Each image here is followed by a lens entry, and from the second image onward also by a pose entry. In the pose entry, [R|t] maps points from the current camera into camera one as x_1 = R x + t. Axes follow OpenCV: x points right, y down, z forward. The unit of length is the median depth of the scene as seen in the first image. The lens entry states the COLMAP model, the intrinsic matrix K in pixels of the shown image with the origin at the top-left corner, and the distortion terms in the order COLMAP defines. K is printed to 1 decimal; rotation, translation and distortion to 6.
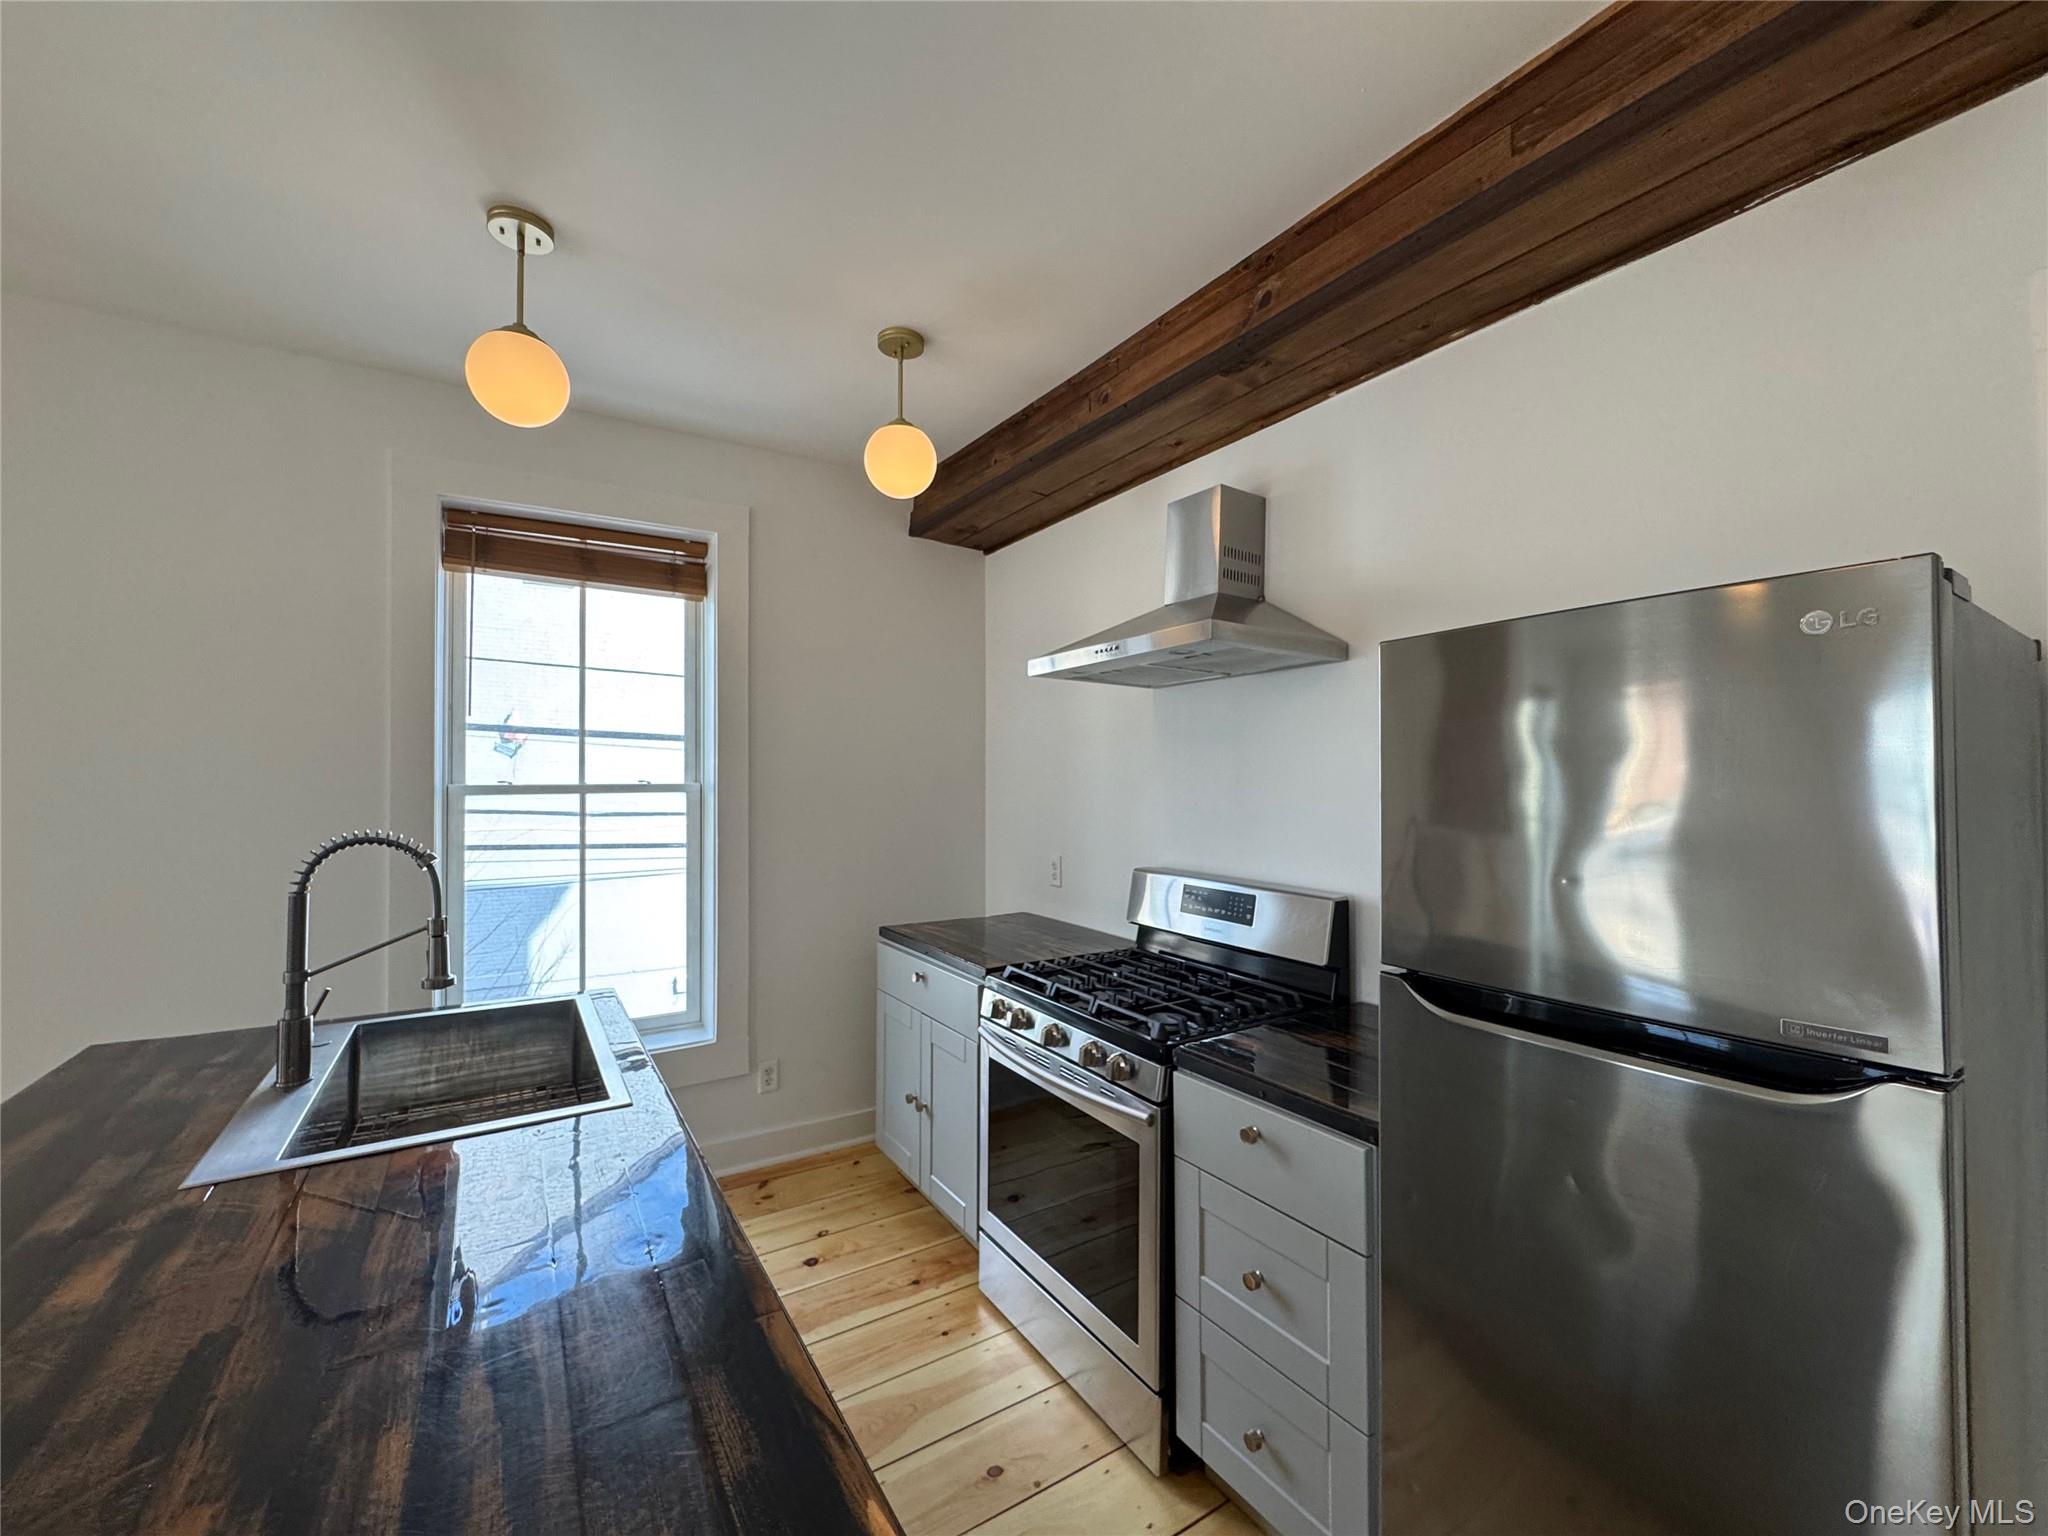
lens RADIAL K [[820.6, 0, 1024.0], [0, 820.6, 768.0], [0, 0, 1]] dist [0.001339, 0.000113]
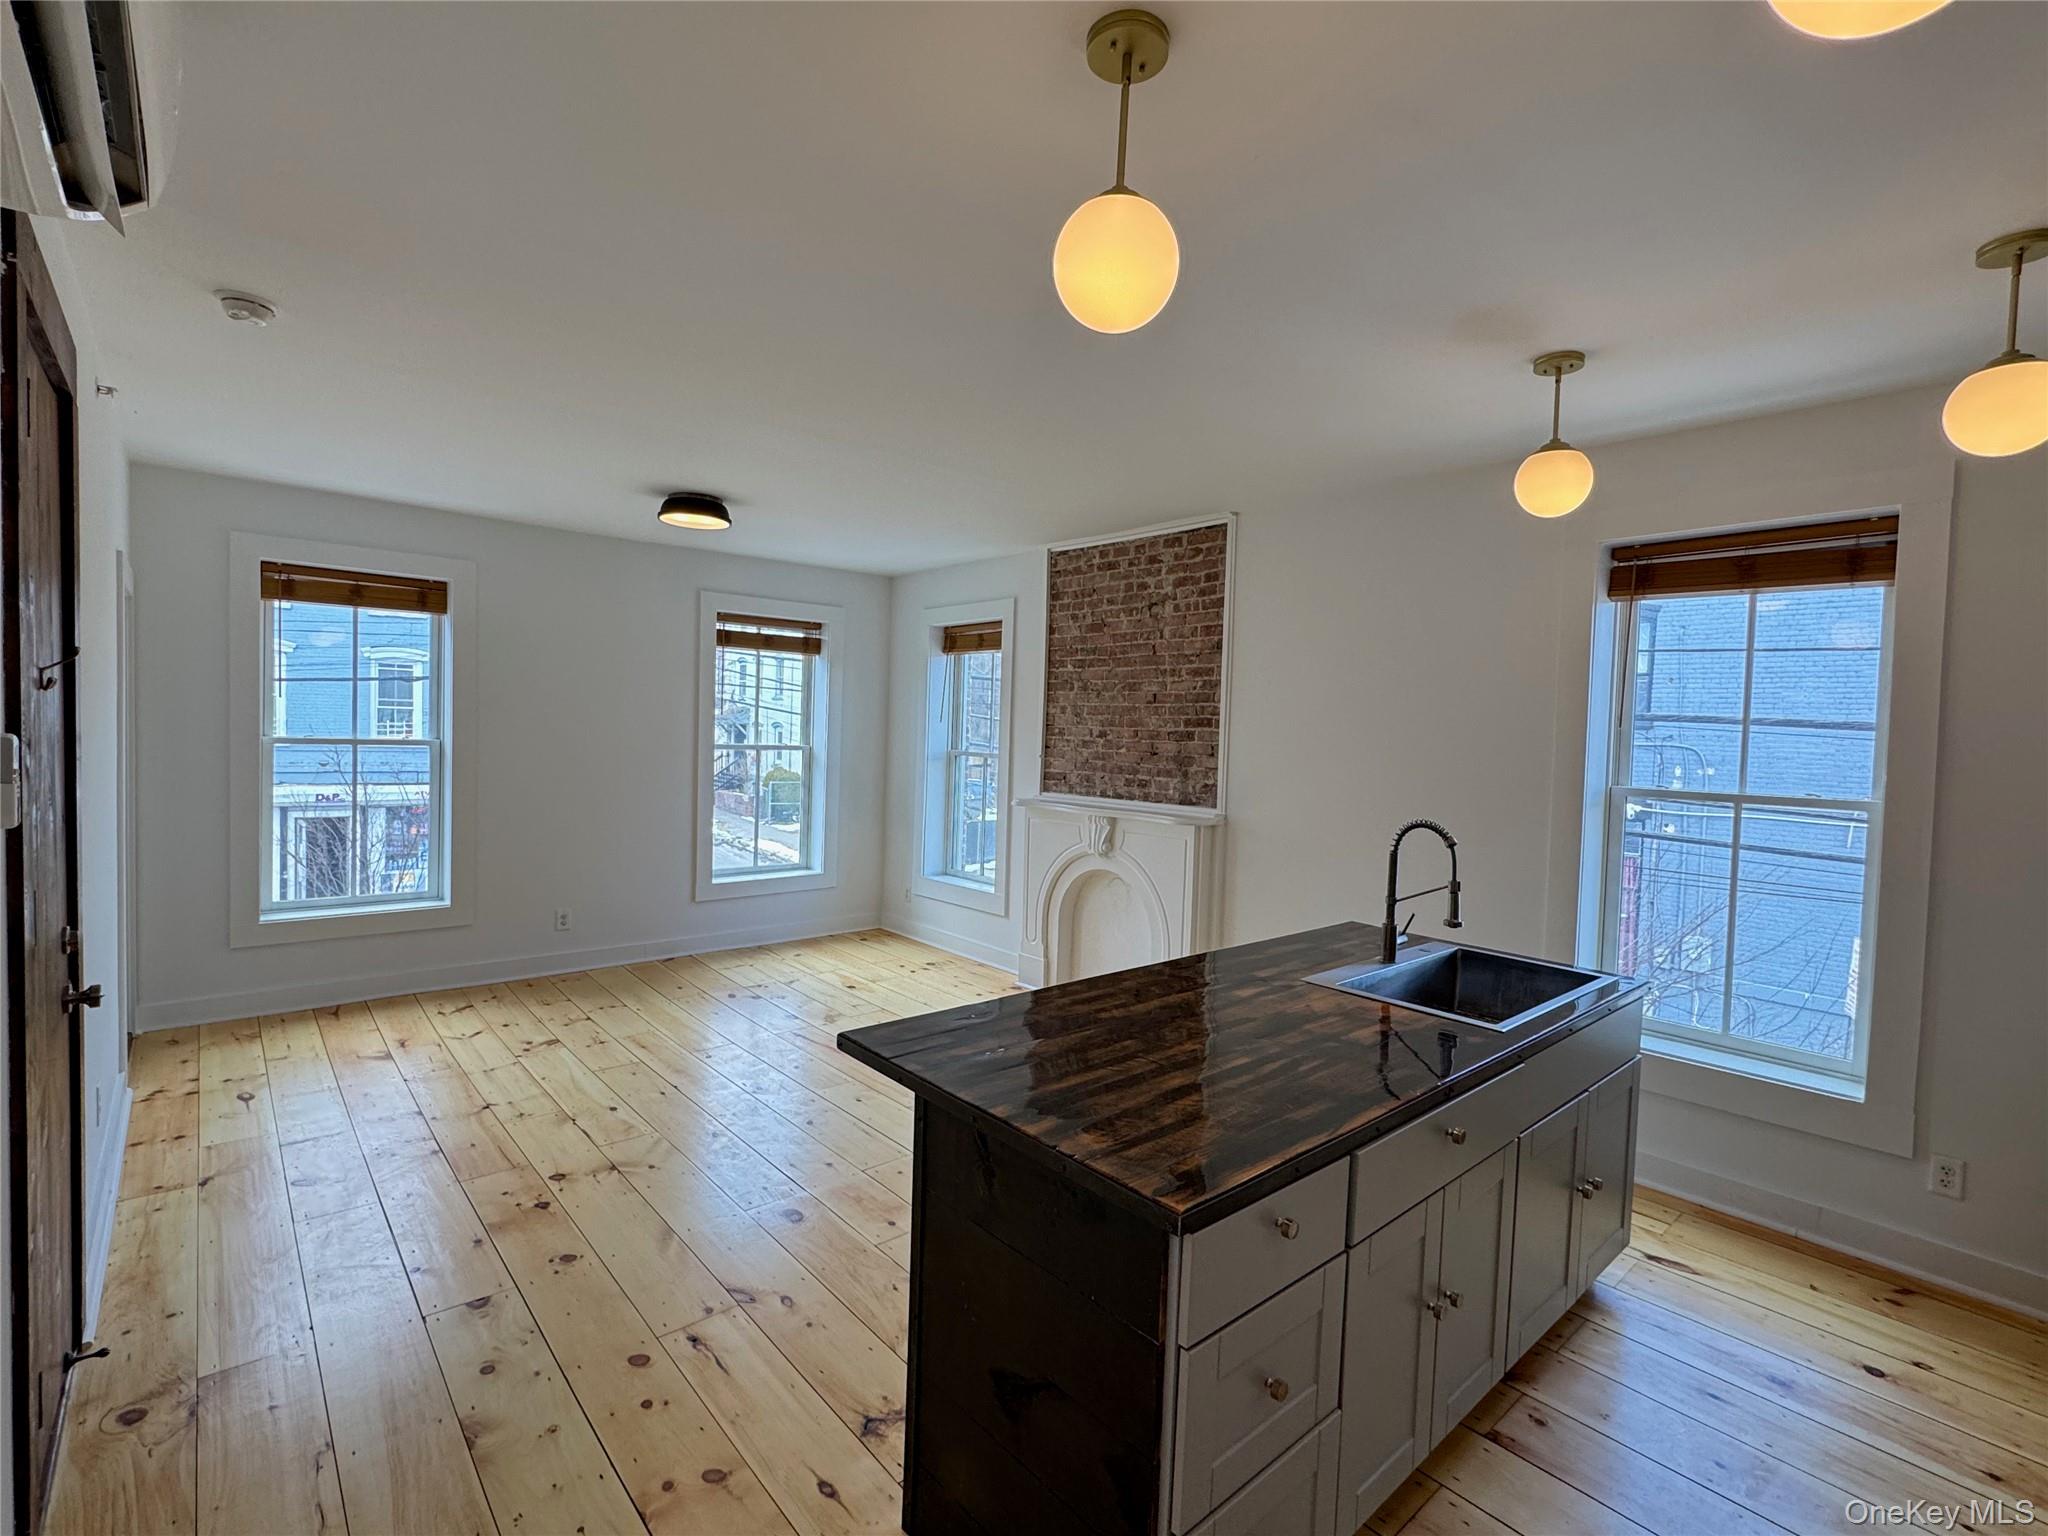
lens RADIAL K [[949.3, 0, 1021.4], [0, 949.3, 765.4], [0, 0, 1]] dist [-0.000593, -0.000215]
pose [[0.157303, 0.040017, -0.986739, 0.581485], [-0.017013, 0.999140, 0.037807, -0.054585], [0.987404, 0.010841, 0.157849, -0.043433]]
